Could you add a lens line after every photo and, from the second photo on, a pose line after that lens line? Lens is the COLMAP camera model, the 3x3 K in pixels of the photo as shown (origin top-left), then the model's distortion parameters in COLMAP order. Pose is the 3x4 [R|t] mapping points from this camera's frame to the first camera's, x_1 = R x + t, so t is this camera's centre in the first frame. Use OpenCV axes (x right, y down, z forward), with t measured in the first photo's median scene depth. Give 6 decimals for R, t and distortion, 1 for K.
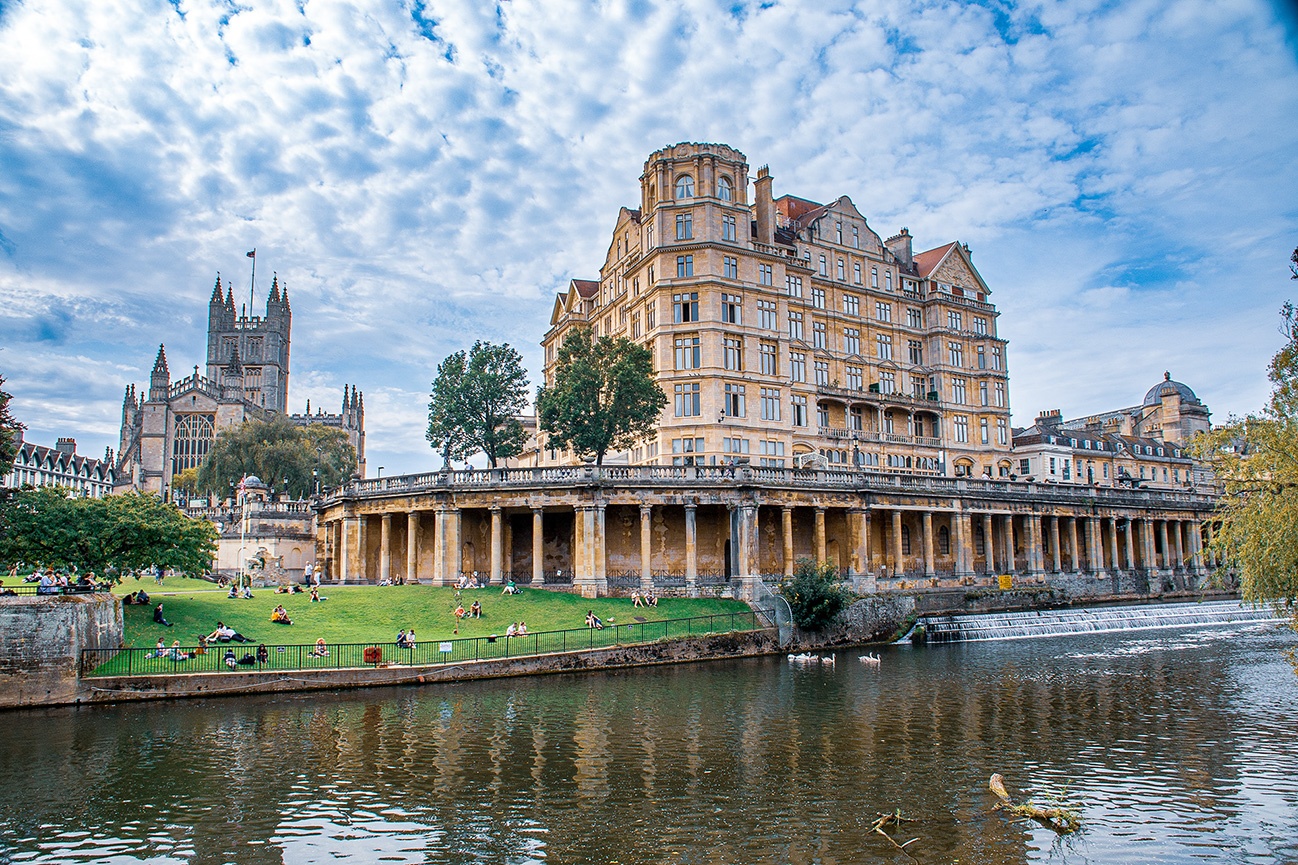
lens RADIAL K [[1033.6, 0, 645.5], [0, 1033.6, 396.3], [0, 0, 1]] dist [-0.130550, 0.113520]
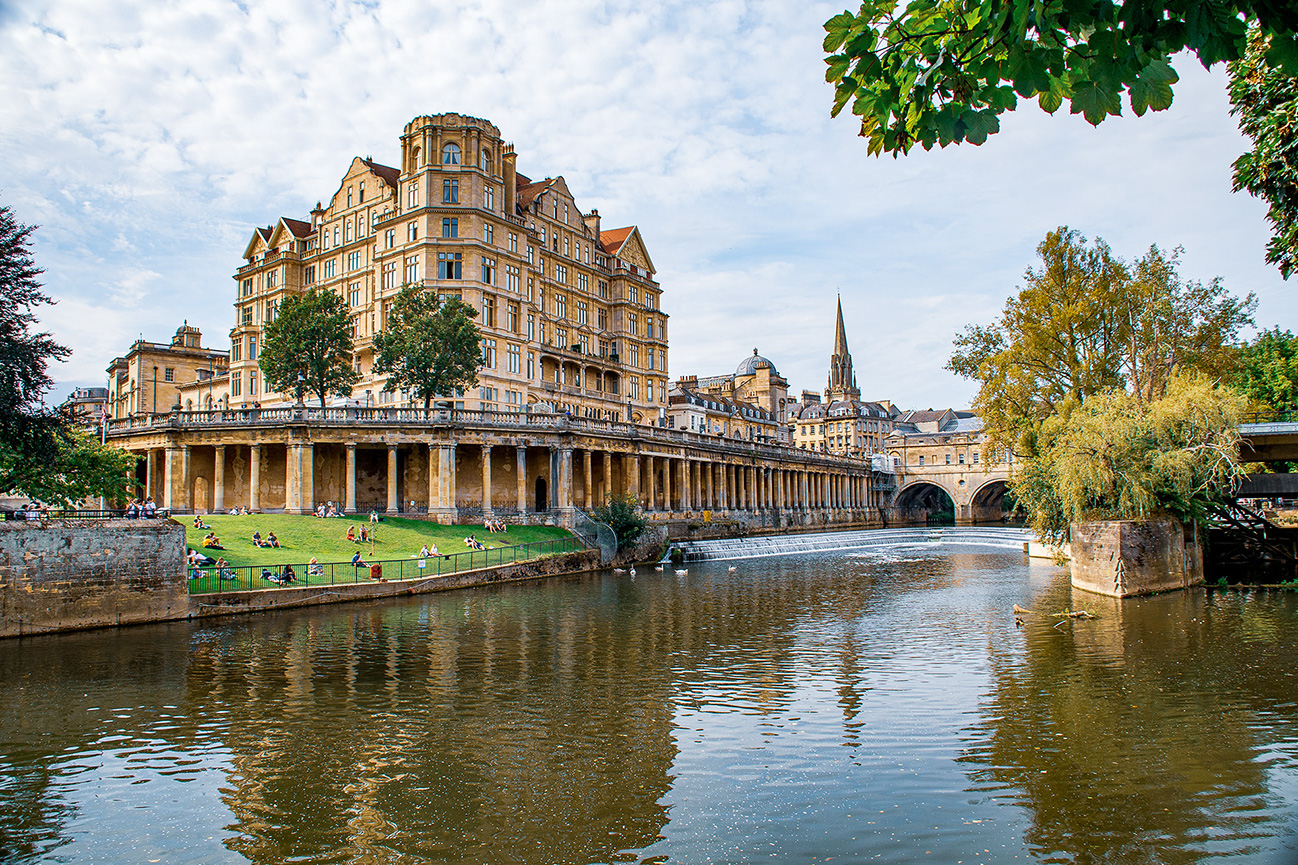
lens RADIAL K [[1033.6, 0, 631.3], [0, 1033.6, 392.7], [0, 0, 1]] dist [-0.130550, 0.113520]
pose [[0.893058, 0.052806, 0.446833, -0.335850], [-0.076152, 0.996501, 0.034435, -0.004663], [-0.443451, -0.064780, 0.893955, -0.089317]]
